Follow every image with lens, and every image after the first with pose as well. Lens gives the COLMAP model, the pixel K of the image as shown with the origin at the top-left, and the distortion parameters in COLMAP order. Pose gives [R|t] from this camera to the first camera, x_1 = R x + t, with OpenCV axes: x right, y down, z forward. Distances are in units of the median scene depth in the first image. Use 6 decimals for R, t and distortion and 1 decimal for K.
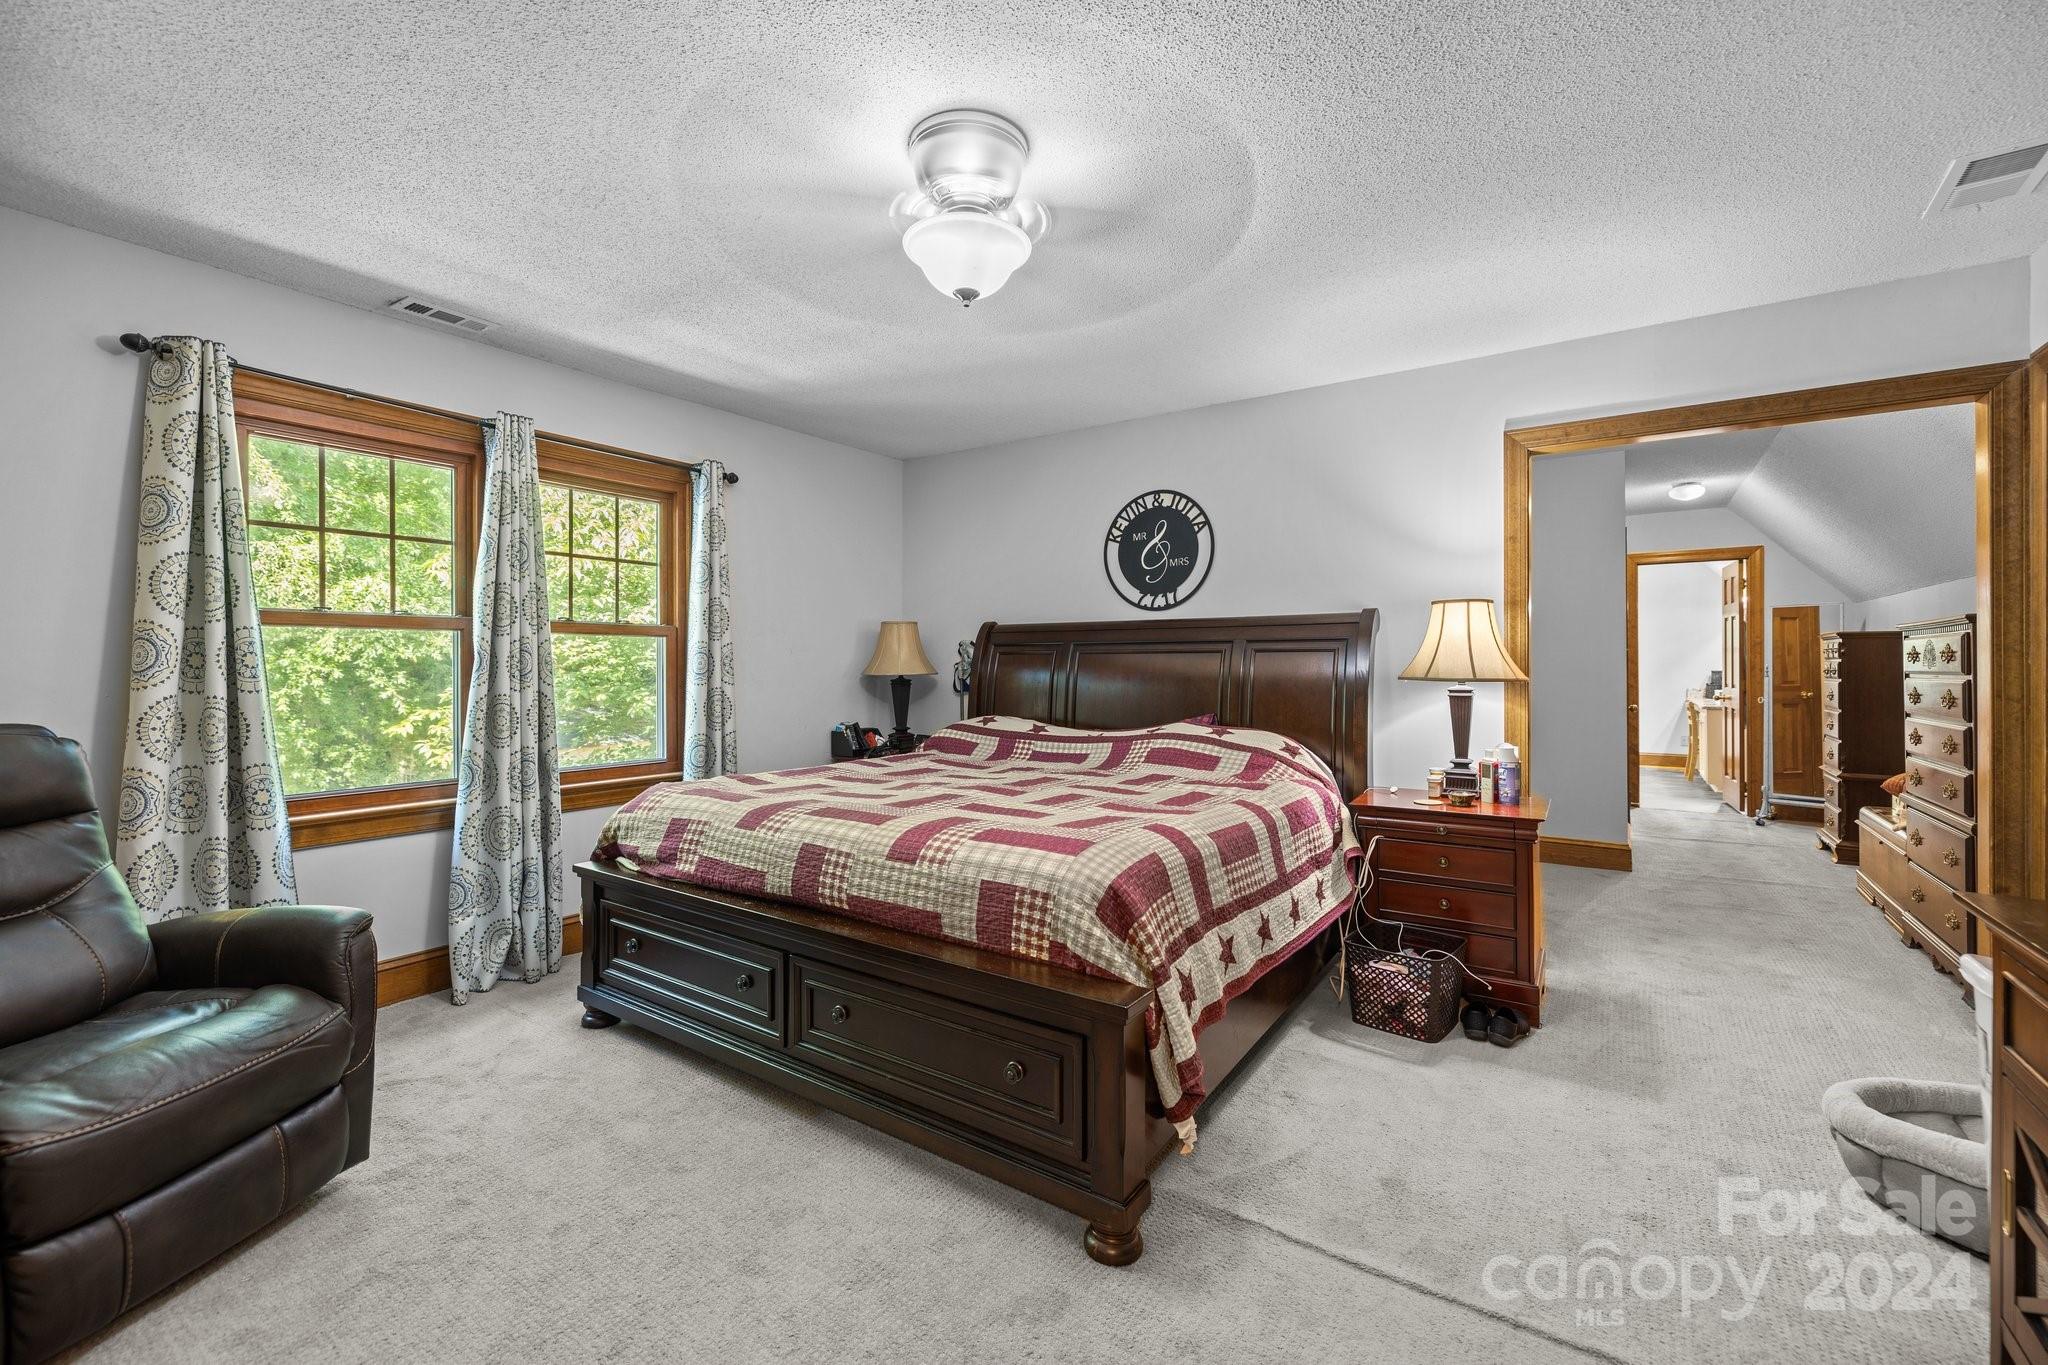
lens RADIAL K [[866.8, 0, 1011.0], [0, 866.8, 660.8], [0, 0, 1]] dist [-0.001532, 0.000007]
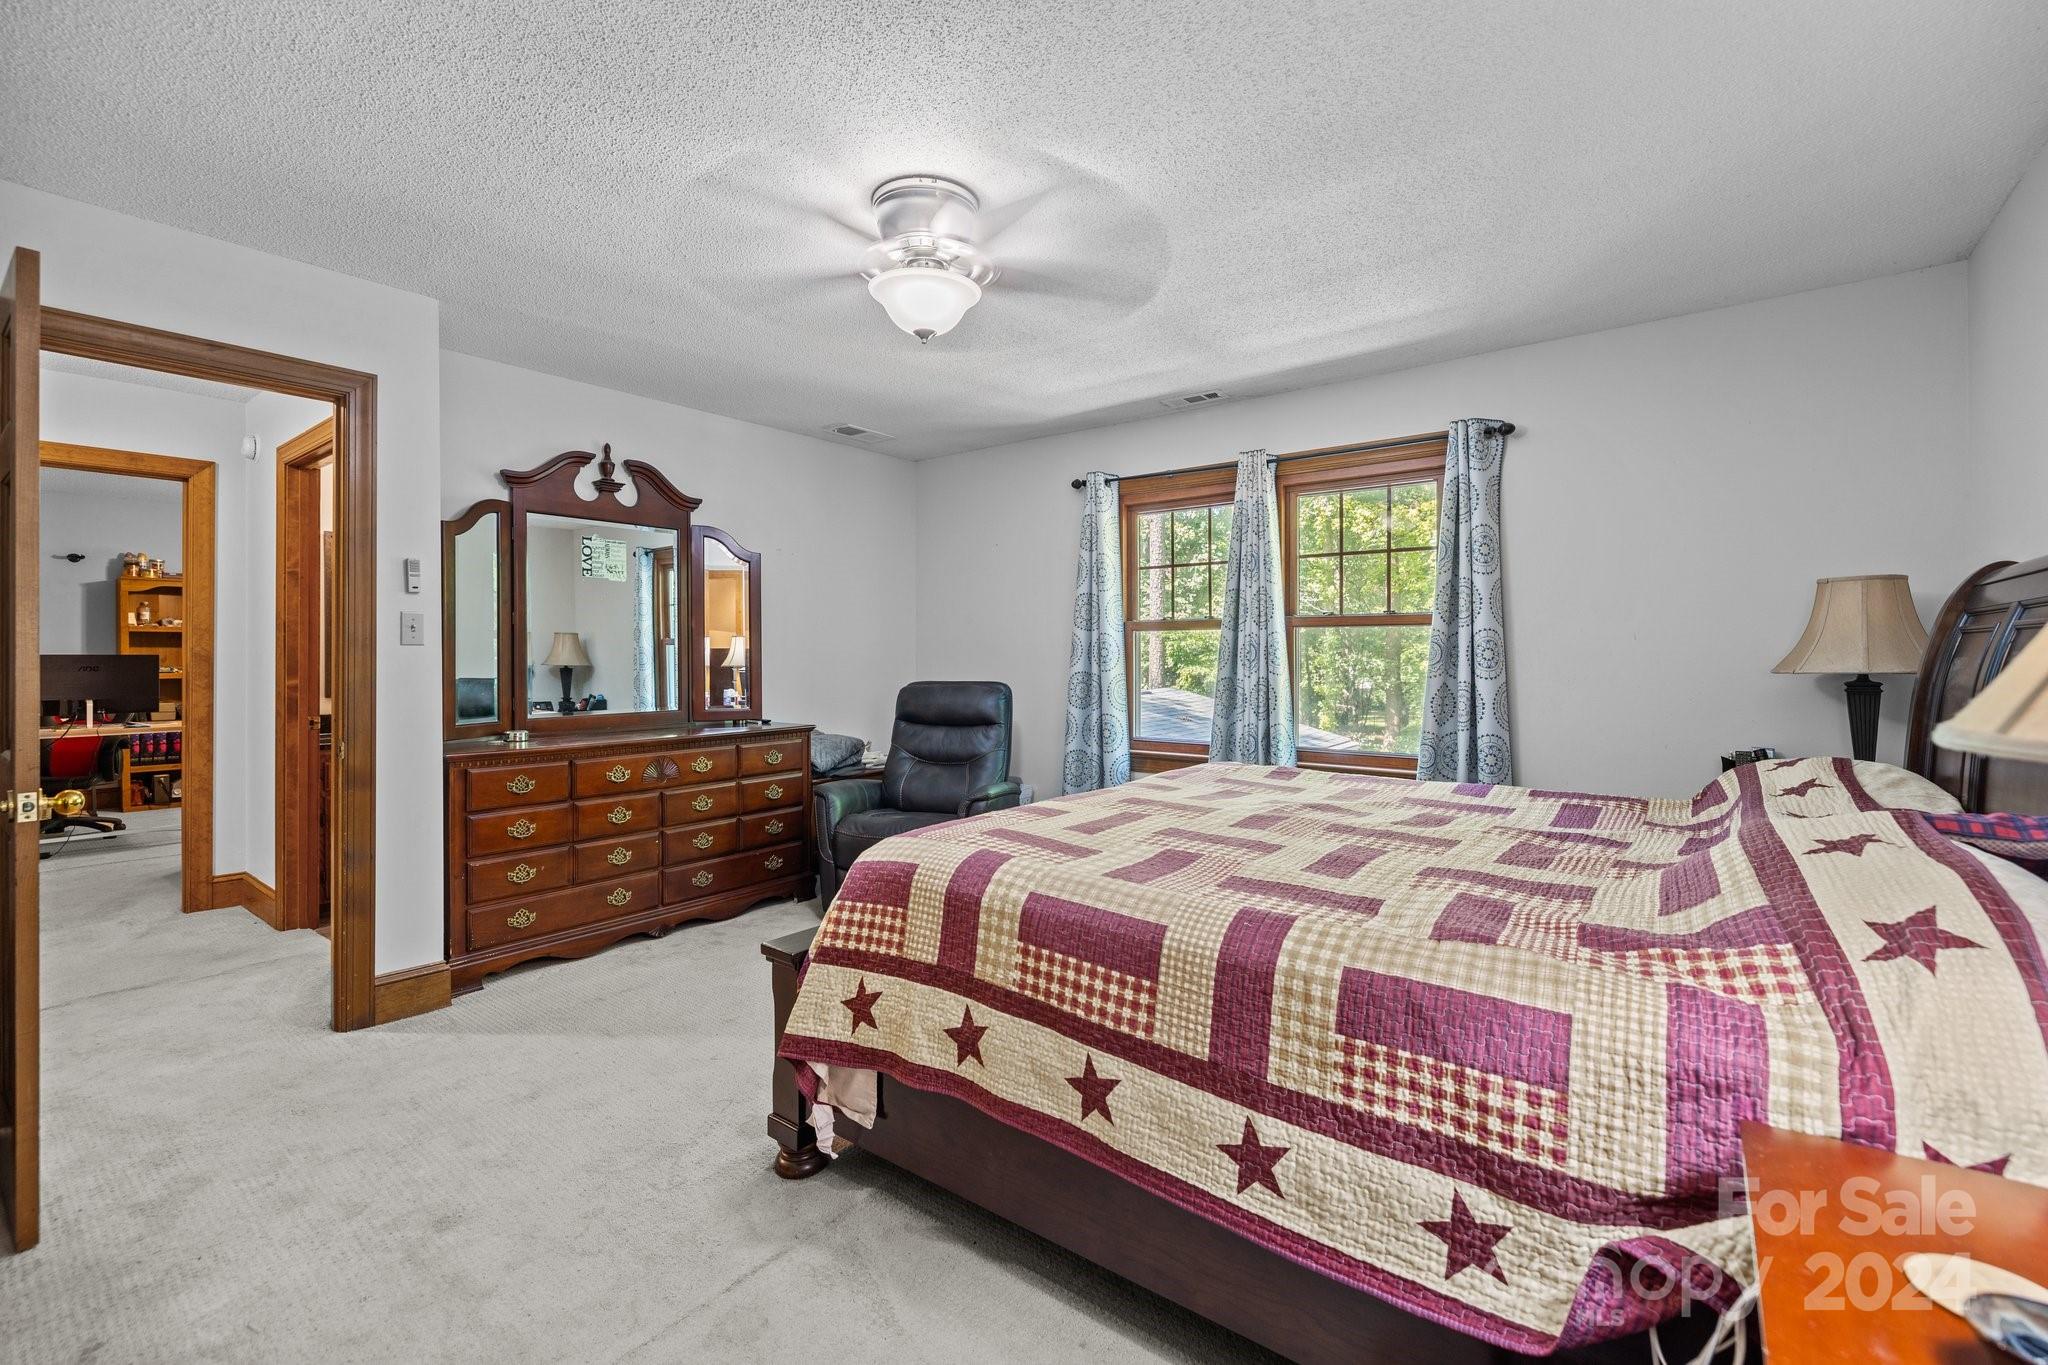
lens RADIAL K [[866.8, 0, 1011.0], [0, 866.8, 660.8], [0, 0, 1]] dist [-0.001532, 0.000007]
pose [[-0.060505, 0.005676, -0.998152, 0.704141], [0.005292, 0.999972, 0.005366, 0.003480], [0.998154, -0.004958, -0.060533, 0.766238]]
